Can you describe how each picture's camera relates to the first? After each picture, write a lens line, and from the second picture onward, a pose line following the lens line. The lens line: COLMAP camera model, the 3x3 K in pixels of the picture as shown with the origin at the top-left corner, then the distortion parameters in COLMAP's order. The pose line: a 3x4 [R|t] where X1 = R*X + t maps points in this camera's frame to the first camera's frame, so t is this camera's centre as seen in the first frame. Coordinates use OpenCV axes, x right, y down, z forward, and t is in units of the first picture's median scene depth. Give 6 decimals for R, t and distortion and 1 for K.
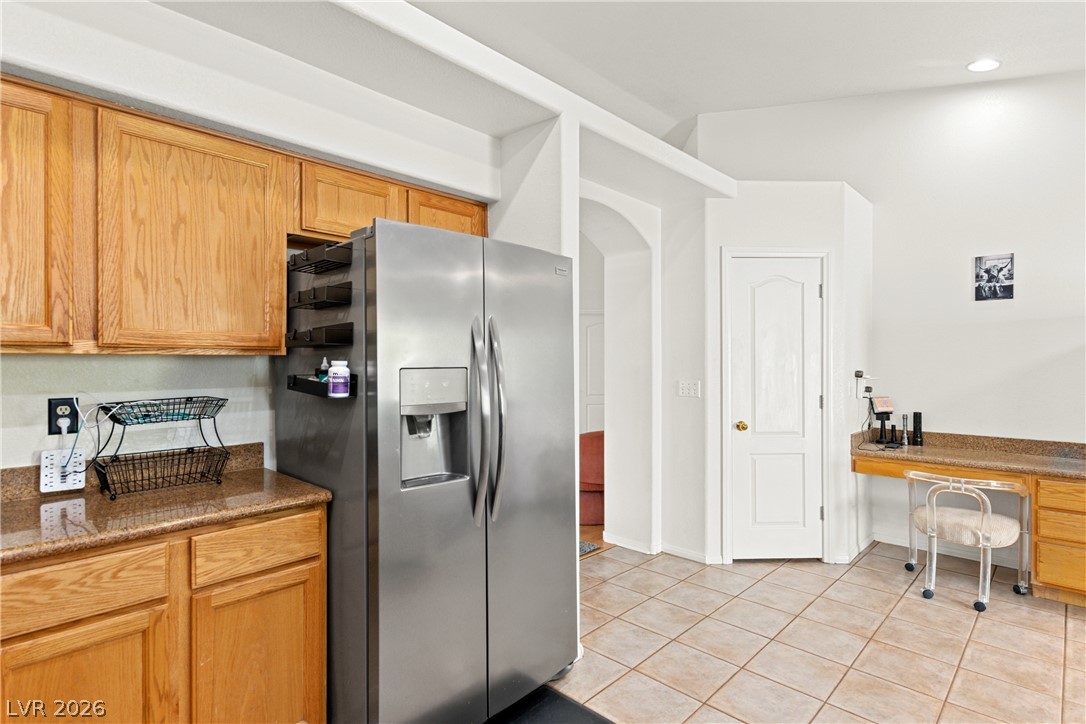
lens RADIAL K [[552.9, 0, 554.8], [0, 552.9, 361.2], [0, 0, 1]] dist [0.006831, 0.001027]
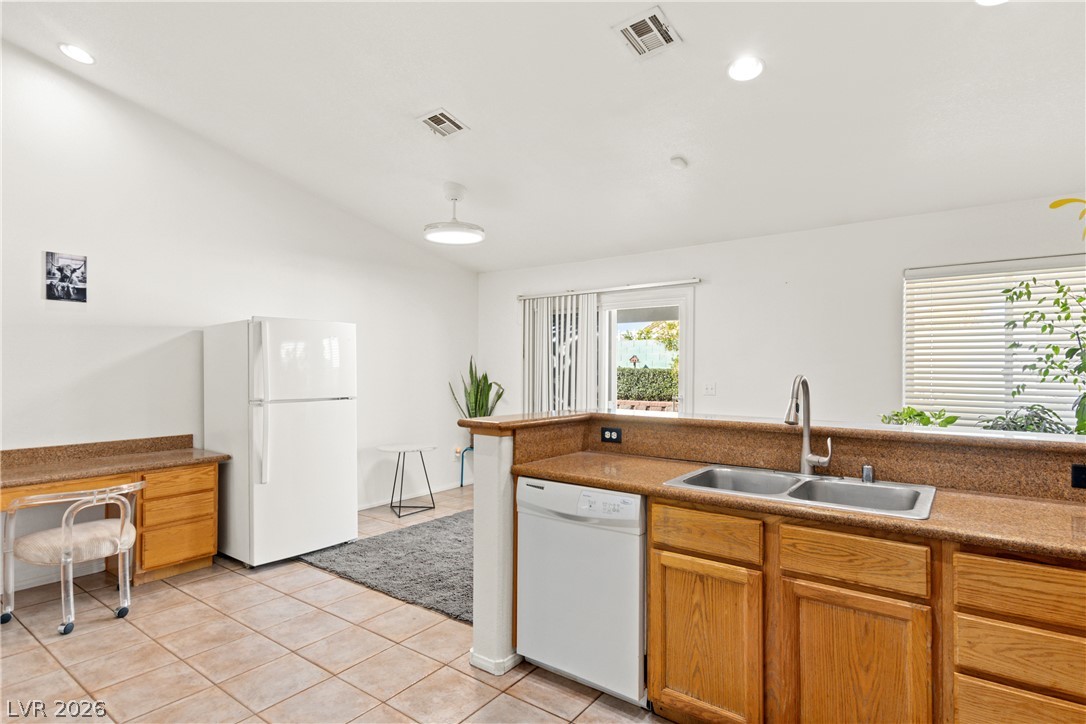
lens RADIAL K [[552.9, 0, 553.0], [0, 552.9, 369.2], [0, 0, 1]] dist [0.006831, 0.001027]
pose [[-0.107632, -0.000345, 0.994191, -0.247954], [0.000310, 1.000000, 0.000380, 0.006068], [-0.994191, 0.000349, -0.107632, 0.280928]]
